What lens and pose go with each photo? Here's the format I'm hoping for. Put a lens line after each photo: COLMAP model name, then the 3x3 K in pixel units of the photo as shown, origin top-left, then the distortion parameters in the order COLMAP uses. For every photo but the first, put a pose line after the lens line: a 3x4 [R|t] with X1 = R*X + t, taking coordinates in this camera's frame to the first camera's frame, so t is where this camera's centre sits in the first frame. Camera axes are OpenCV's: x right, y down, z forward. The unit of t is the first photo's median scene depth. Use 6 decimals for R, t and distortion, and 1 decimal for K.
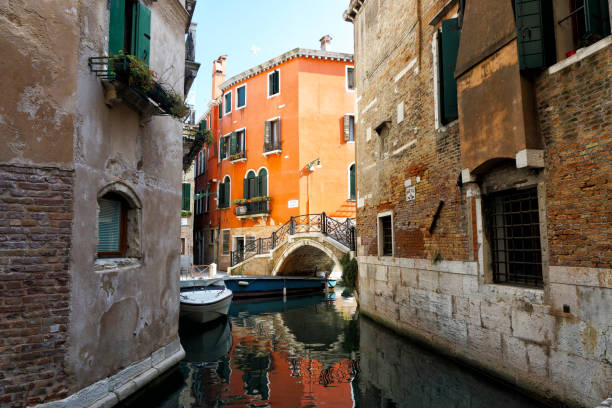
lens RADIAL K [[427.1, 0, 306.0], [0, 427.1, 204.0], [0, 0, 1]] dist [-0.051457, -0.002448]
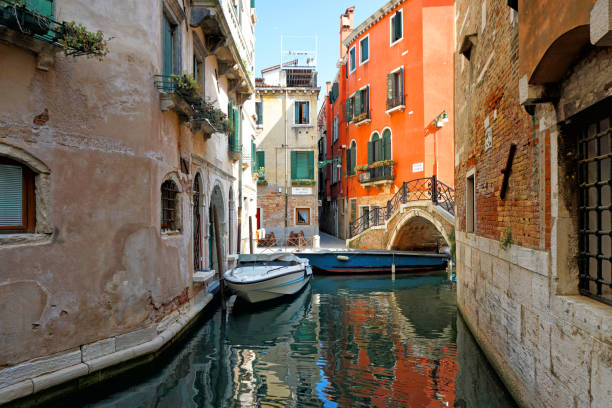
lens RADIAL K [[423.2, 0, 306.0], [0, 423.2, 216.5], [0, 0, 1]] dist [-0.042249, 0.003697]
pose [[0.914279, 0.004340, -0.405063, 0.117145], [0.036667, 0.994951, 0.093424, 0.011019], [0.403423, -0.100268, 0.909503, 0.139527]]
